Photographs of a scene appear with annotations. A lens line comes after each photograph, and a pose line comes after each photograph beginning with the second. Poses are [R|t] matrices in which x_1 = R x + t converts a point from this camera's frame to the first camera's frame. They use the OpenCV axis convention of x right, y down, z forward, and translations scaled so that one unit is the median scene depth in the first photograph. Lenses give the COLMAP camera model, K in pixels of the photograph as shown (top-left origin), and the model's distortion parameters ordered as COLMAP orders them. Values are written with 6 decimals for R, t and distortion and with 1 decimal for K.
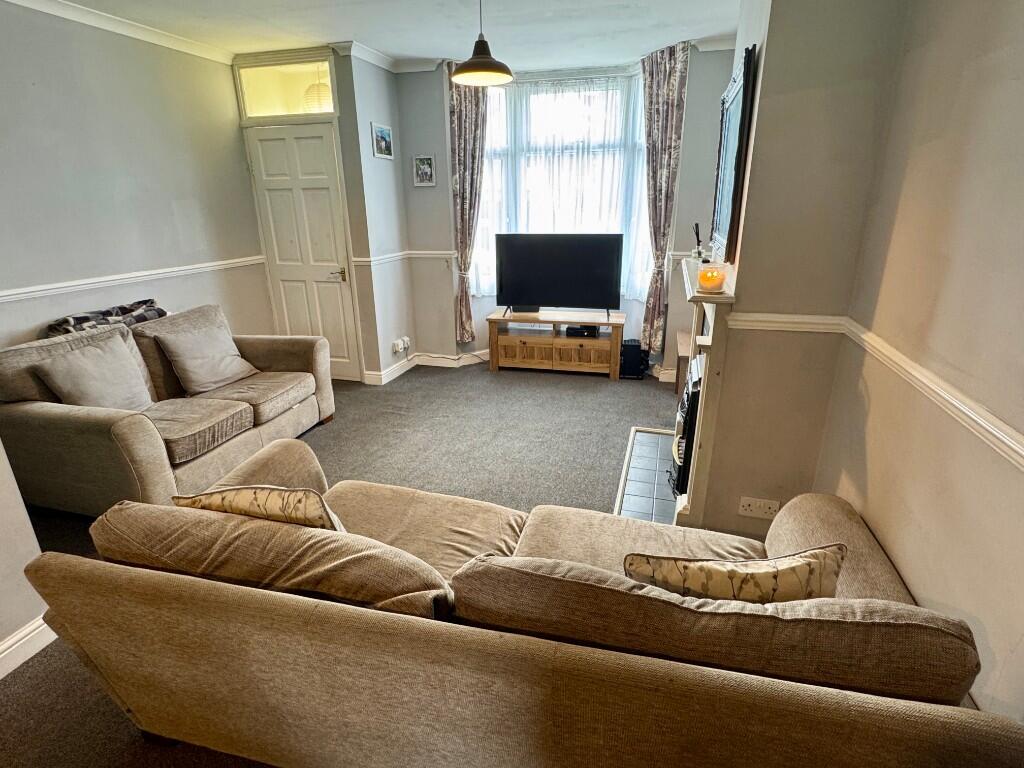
lens RADIAL K [[529.5, 0, 512.5], [0, 529.5, 384.8], [0, 0, 1]] dist [0.003048, -0.000089]
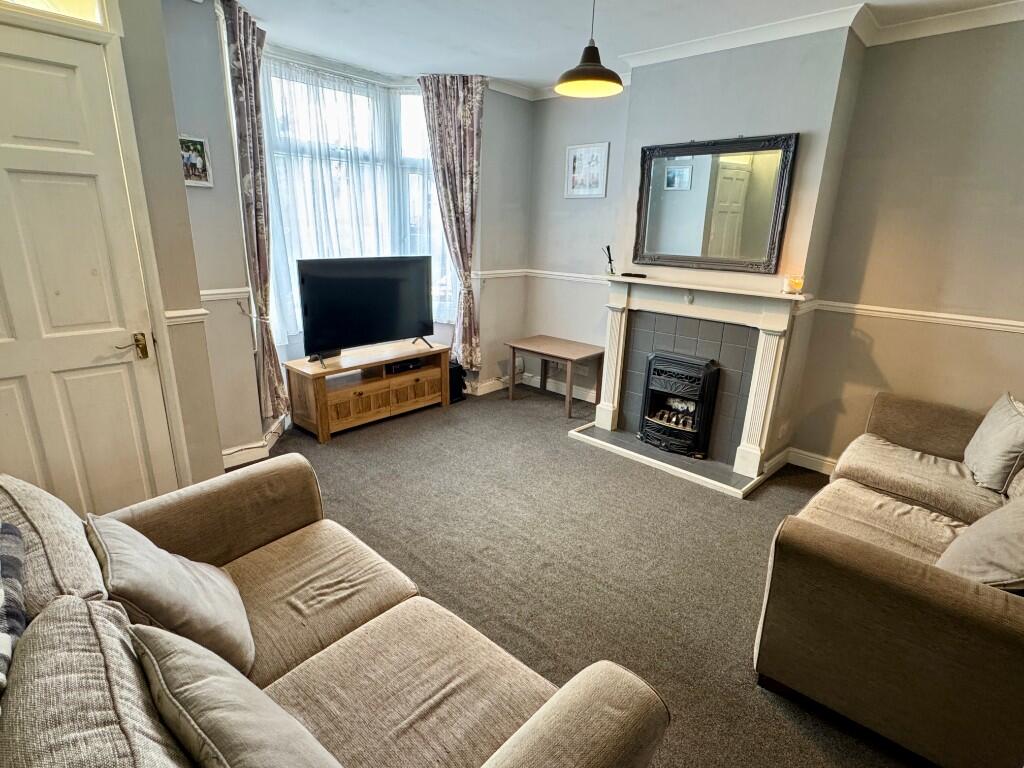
lens RADIAL K [[529.5, 0, 510.4], [0, 529.5, 384.2], [0, 0, 1]] dist [0.003048, -0.000089]
pose [[0.468550, -0.230209, 0.852916, -0.580622], [0.256154, 0.959379, 0.118226, -0.137314], [-0.845486, 0.163083, 0.508486, 0.426173]]
